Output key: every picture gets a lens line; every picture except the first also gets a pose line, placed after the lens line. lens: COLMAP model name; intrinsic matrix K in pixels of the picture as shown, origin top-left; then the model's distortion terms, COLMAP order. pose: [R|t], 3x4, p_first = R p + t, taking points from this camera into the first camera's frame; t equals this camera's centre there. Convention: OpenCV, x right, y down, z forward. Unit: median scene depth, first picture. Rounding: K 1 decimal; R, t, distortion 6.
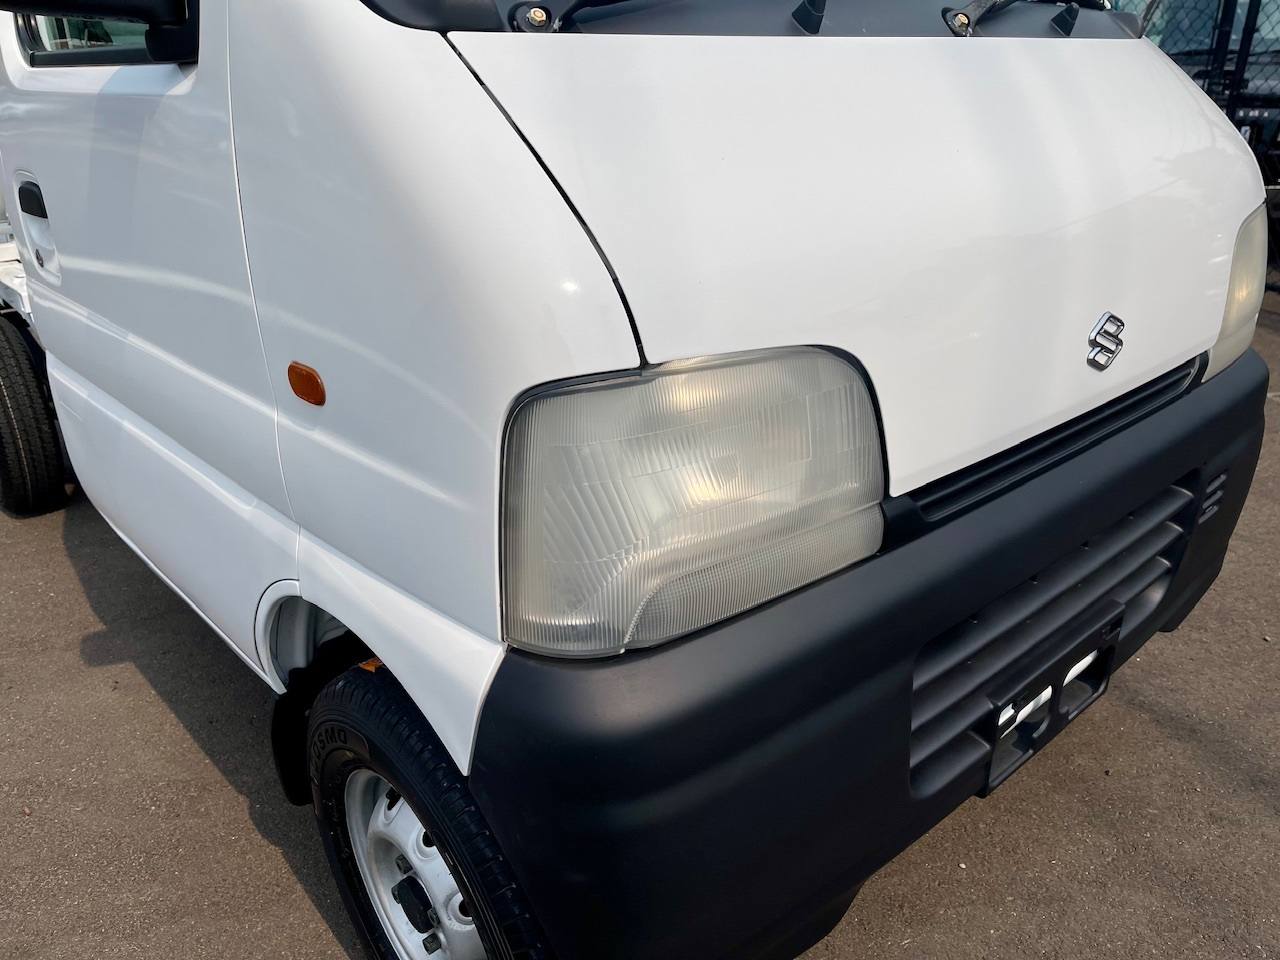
lens RADIAL K [[971.1, 0, 652.1], [0, 971.1, 480.6], [0, 0, 1]] dist [0.078198, -0.104860]
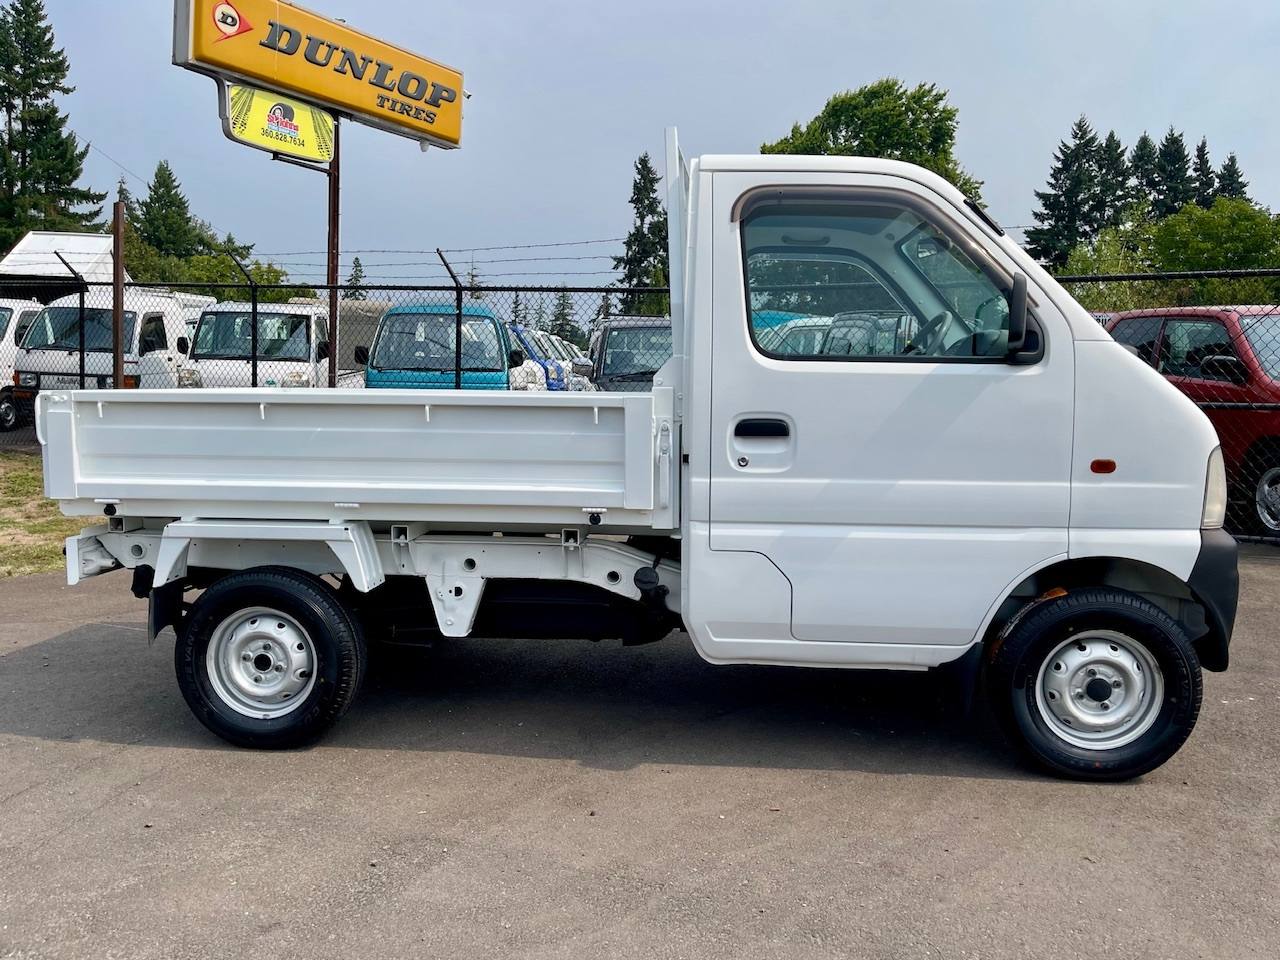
lens RADIAL K [[1020.4, 0, 644.4], [0, 1020.4, 471.7], [0, 0, 1]] dist [0.056306, -0.058951]
pose [[0.740060, -0.035753, 0.671590, -2.903058], [0.238974, 0.947398, -0.212903, 0.206465], [-0.628651, 0.318053, 0.709676, -0.273434]]
